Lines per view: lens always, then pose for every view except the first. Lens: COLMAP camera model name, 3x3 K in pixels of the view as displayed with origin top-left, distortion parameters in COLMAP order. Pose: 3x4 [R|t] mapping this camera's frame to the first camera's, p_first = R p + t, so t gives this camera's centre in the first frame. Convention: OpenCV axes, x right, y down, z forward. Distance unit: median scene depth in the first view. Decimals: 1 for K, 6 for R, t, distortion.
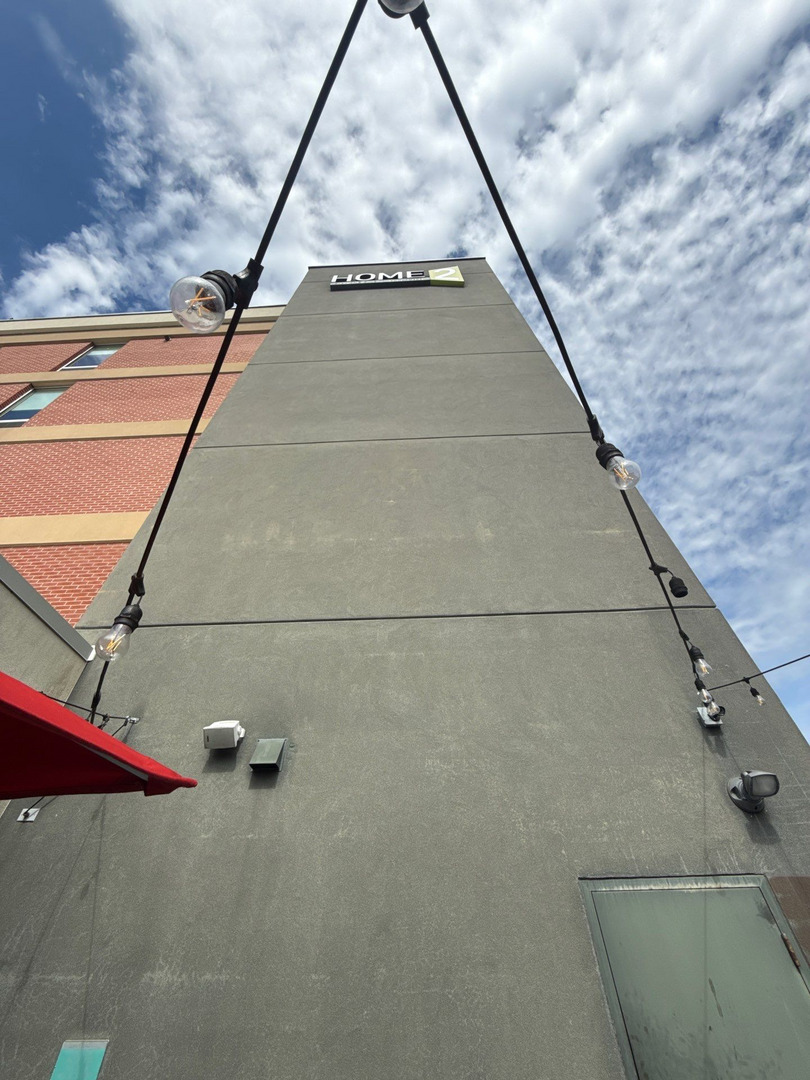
lens RADIAL K [[429.2, 0, 406.0], [0, 429.2, 539.9], [0, 0, 1]] dist [-0.000392, -0.000122]
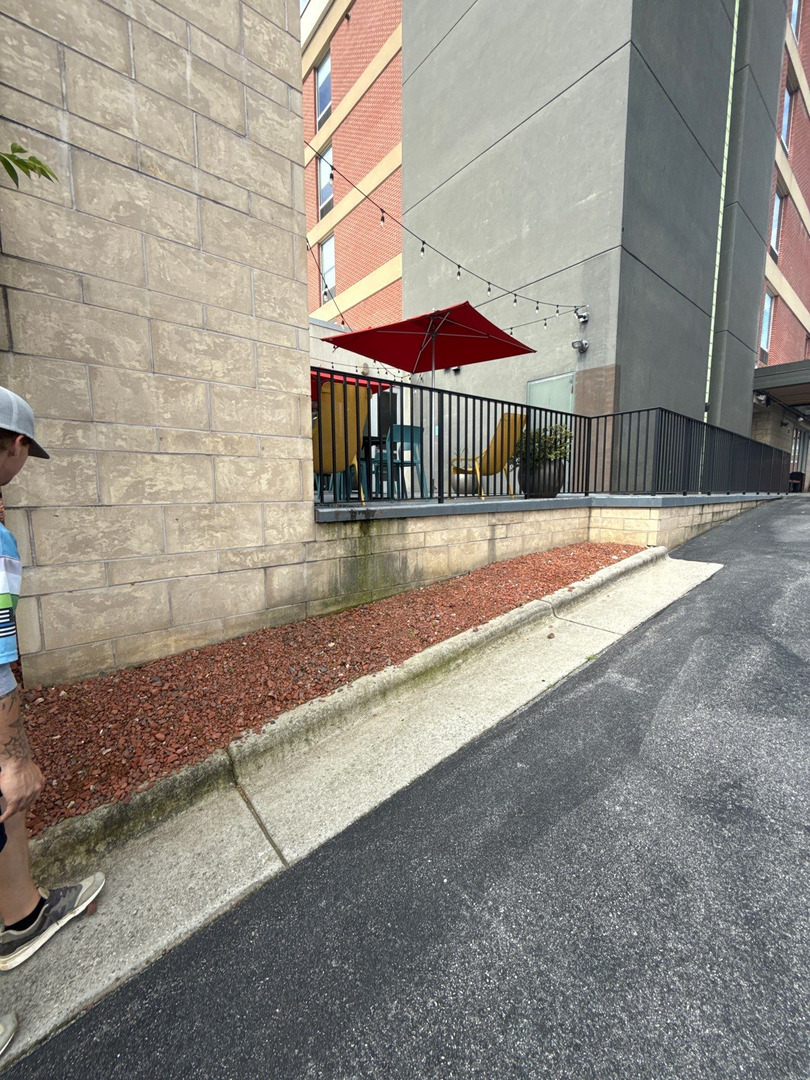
lens RADIAL K [[429.2, 0, 406.0], [0, 429.2, 539.9], [0, 0, 1]] dist [-0.000392, -0.000122]
pose [[0.670905, 0.097914, -0.735050, 1.208455], [0.532542, 0.626172, 0.569480, -0.461045], [0.516028, -0.773512, 0.367959, -0.894916]]
